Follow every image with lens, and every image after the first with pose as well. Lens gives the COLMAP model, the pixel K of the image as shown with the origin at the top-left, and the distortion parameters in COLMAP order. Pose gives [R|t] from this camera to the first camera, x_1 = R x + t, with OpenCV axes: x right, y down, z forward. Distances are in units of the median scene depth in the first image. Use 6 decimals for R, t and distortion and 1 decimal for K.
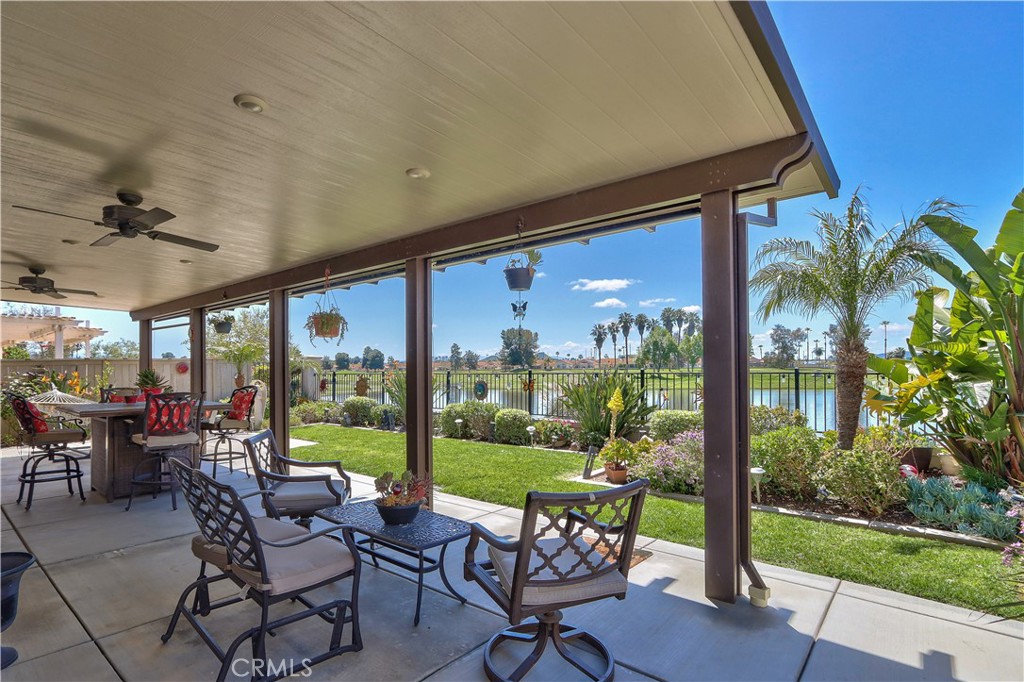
lens RADIAL K [[513.5, 0, 499.3], [0, 513.5, 364.8], [0, 0, 1]] dist [-0.012642, 0.000086]
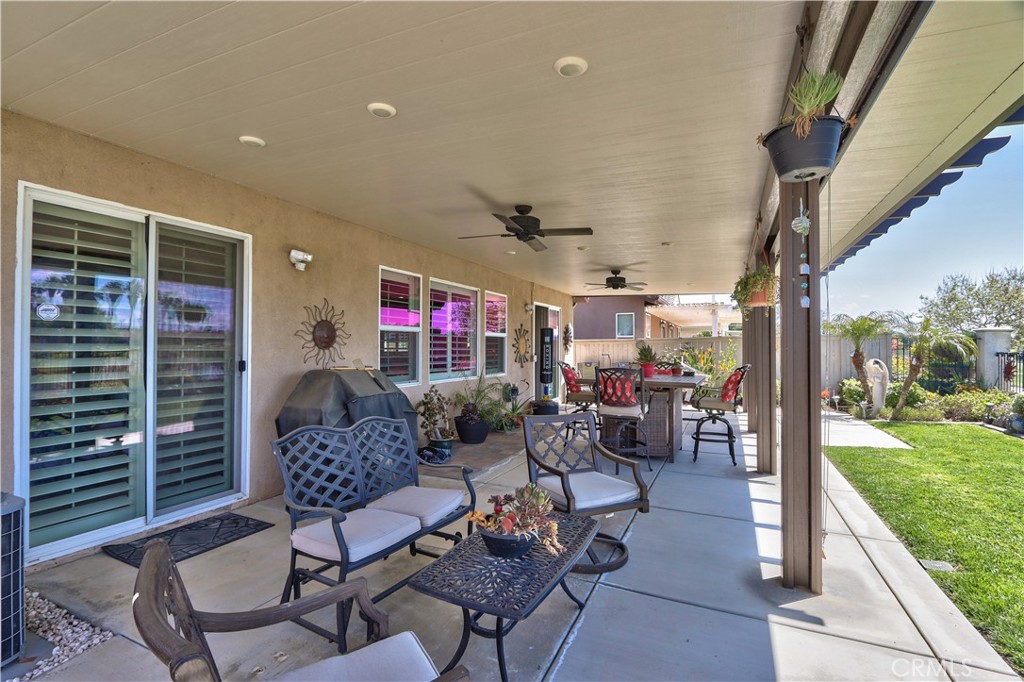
lens RADIAL K [[476.0, 0, 499.9], [0, 476.0, 344.0], [0, 0, 1]] dist [-0.019289, 0.004827]
pose [[0.250505, 0.001538, -0.968114, 0.155509], [0.005038, 0.999983, 0.002892, -0.000723], [0.968102, -0.005602, 0.250493, 0.265164]]
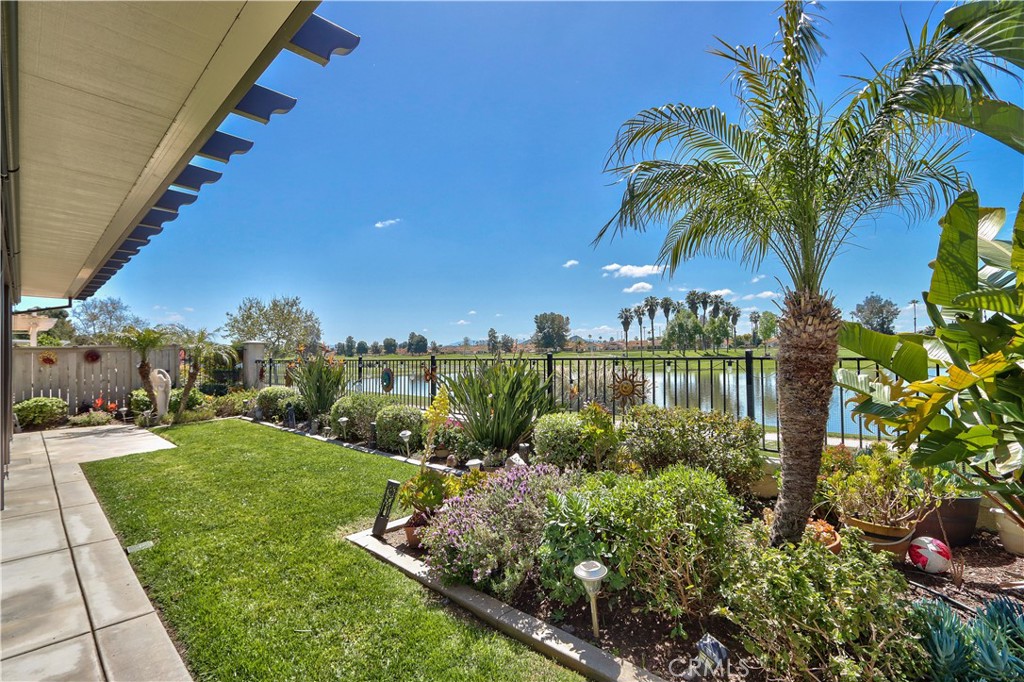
lens RADIAL K [[476.0, 0, 503.7], [0, 476.0, 342.2], [0, 0, 1]] dist [-0.019289, 0.004827]
pose [[0.997395, -0.011809, -0.071154, 0.234314], [0.010949, 0.999862, -0.012470, -0.000144], [0.071291, 0.011658, 0.997387, 0.283616]]
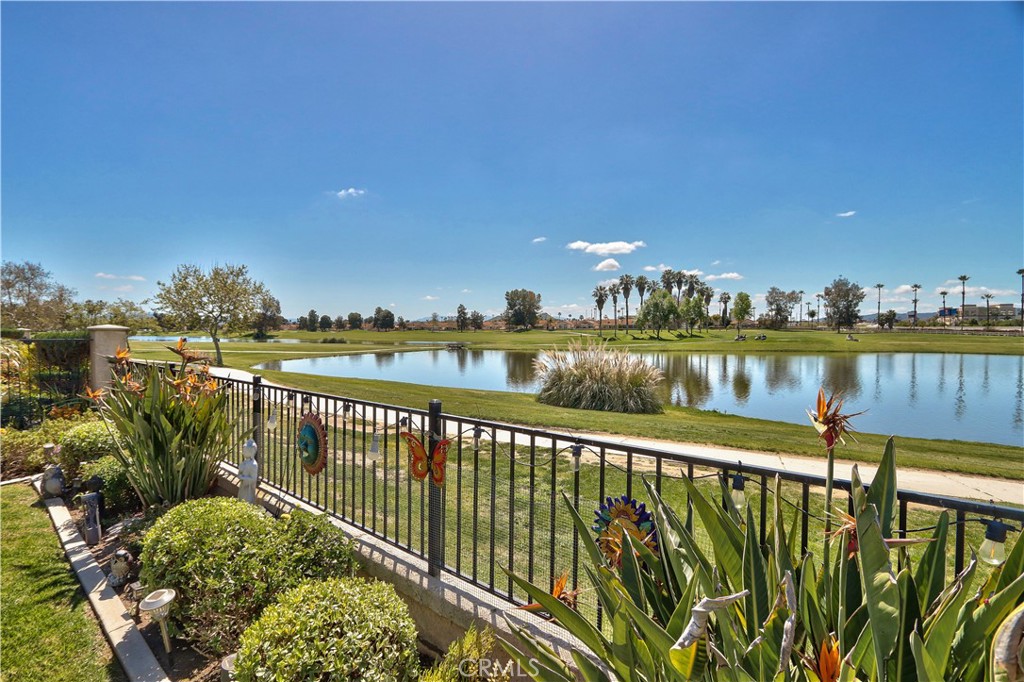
lens RADIAL K [[476.0, 0, 504.3], [0, 476.0, 345.7], [0, 0, 1]] dist [-0.019289, 0.004827]
pose [[0.999990, 0.003777, -0.002483, 0.102031], [-0.003661, 0.998987, 0.044849, -0.033043], [0.002650, -0.044840, 0.998991, 0.791460]]
